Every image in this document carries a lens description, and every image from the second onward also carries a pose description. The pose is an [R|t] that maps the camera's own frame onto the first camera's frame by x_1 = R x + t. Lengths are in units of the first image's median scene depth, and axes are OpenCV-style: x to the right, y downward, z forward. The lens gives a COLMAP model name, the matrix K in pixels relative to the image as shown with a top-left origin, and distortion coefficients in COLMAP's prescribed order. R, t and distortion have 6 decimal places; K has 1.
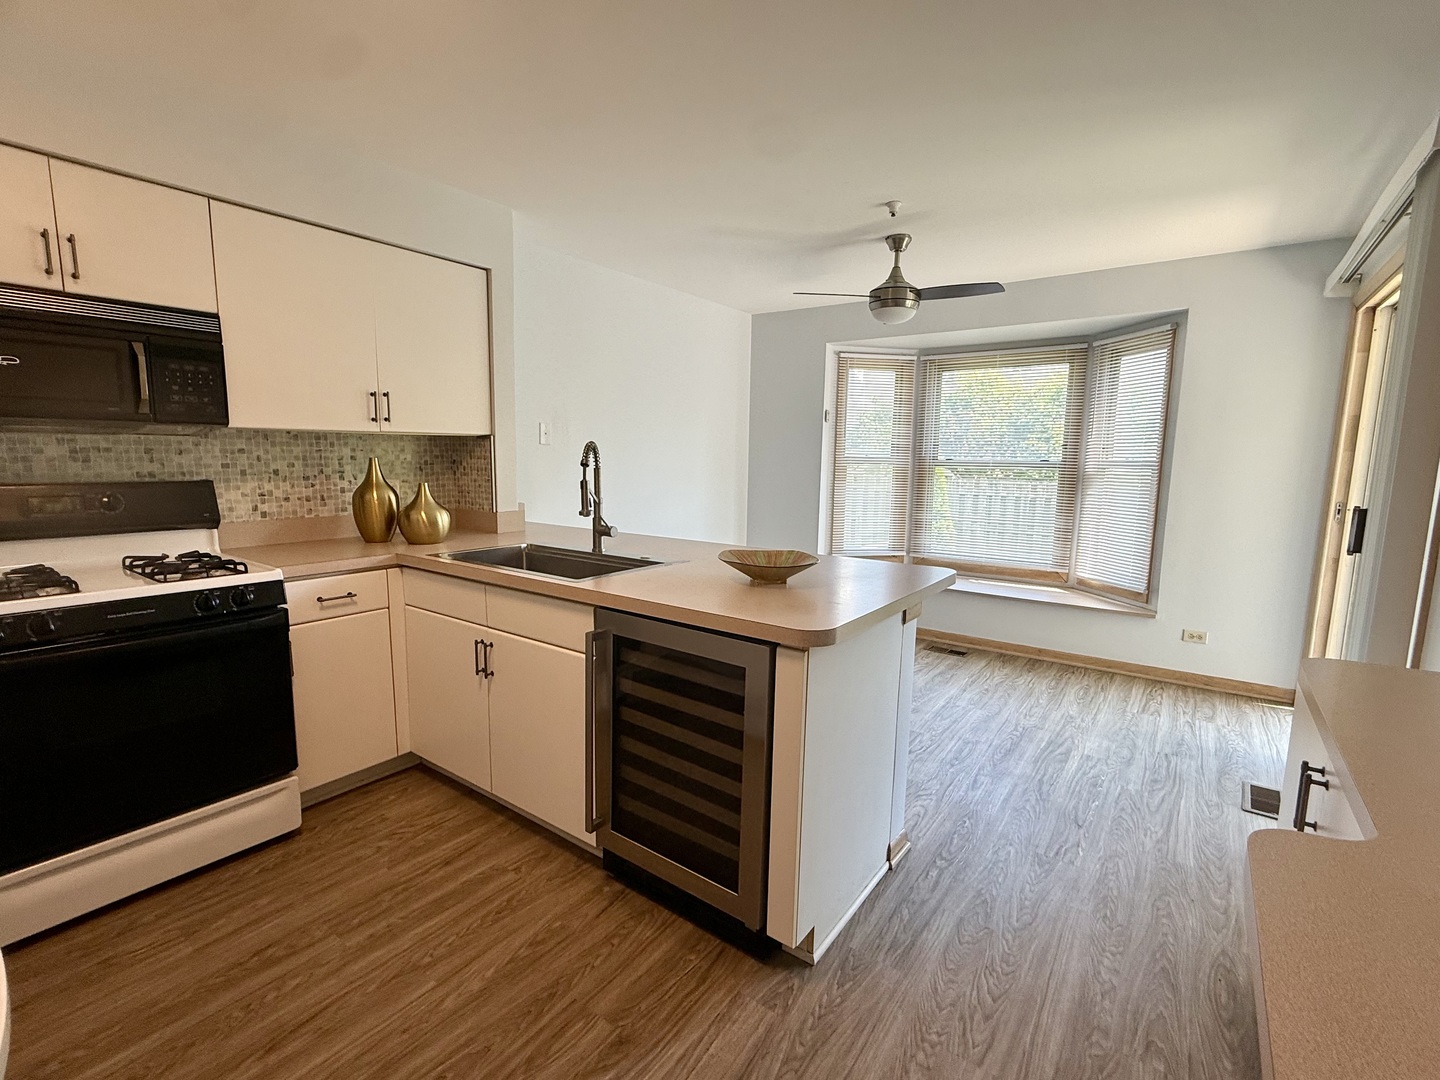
lens RADIAL K [[655.6, 0, 720.1], [0, 655.6, 537.9], [0, 0, 1]] dist [0.001386, 0.000026]
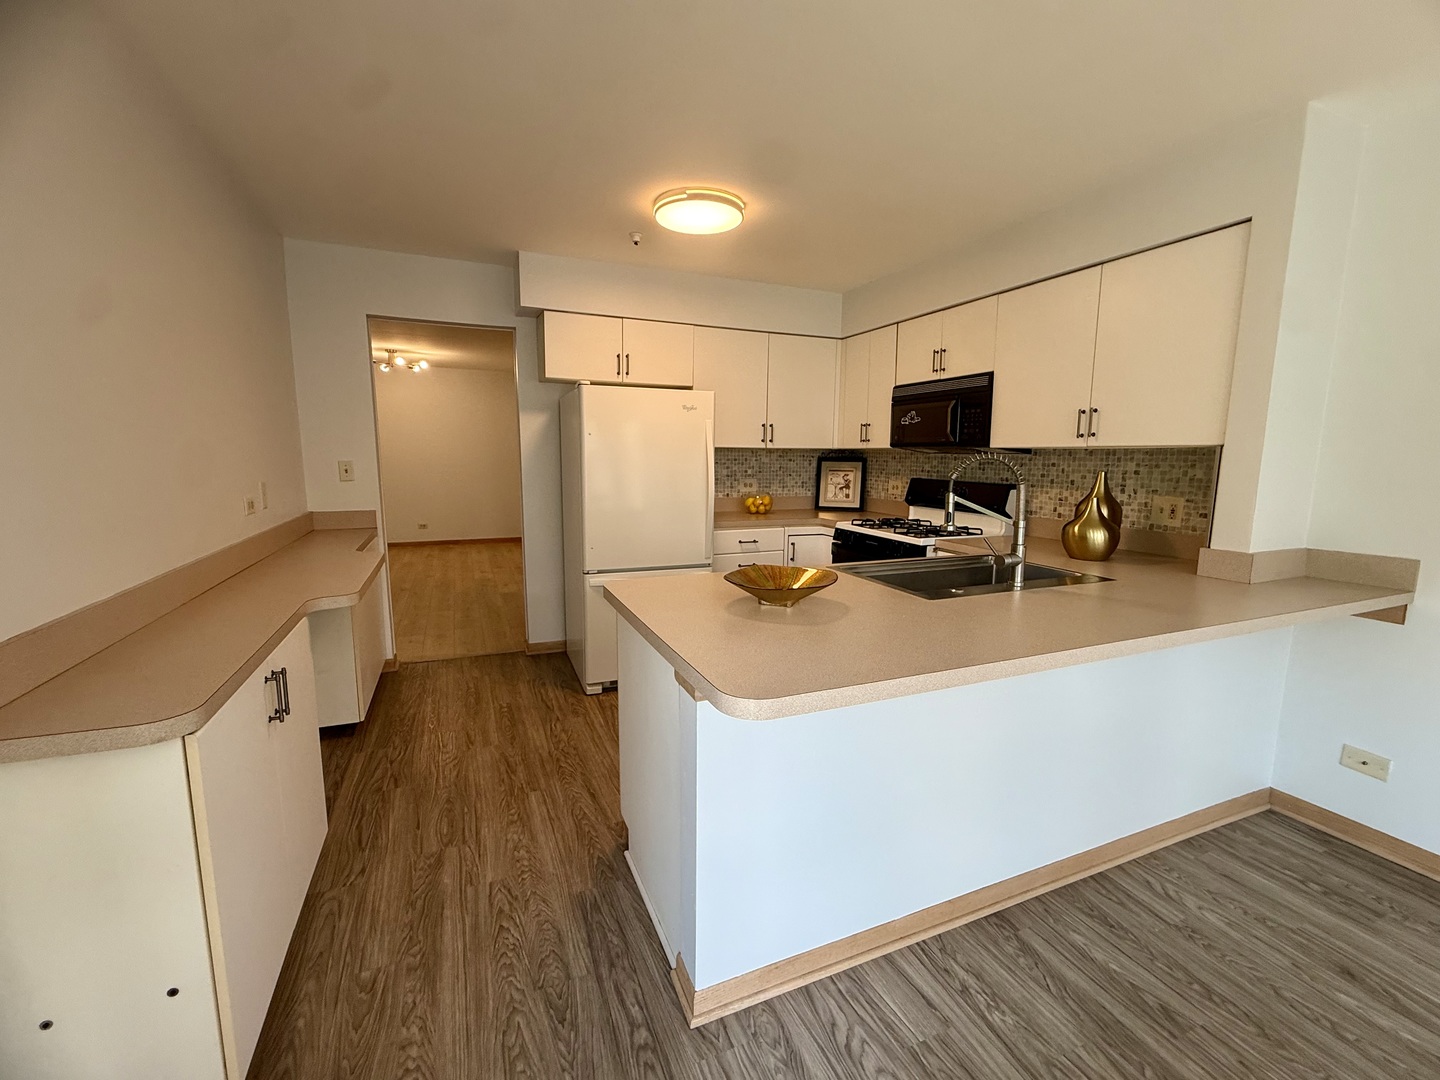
lens RADIAL K [[608.7, 0, 723.1], [0, 608.7, 543.3], [0, 0, 1]] dist [-0.003129, 0.000838]
pose [[-0.505559, 0.109103, -0.855866, 0.546883], [-0.127035, 0.971748, 0.198915, -0.114907], [0.853388, 0.209288, -0.477417, 0.874304]]
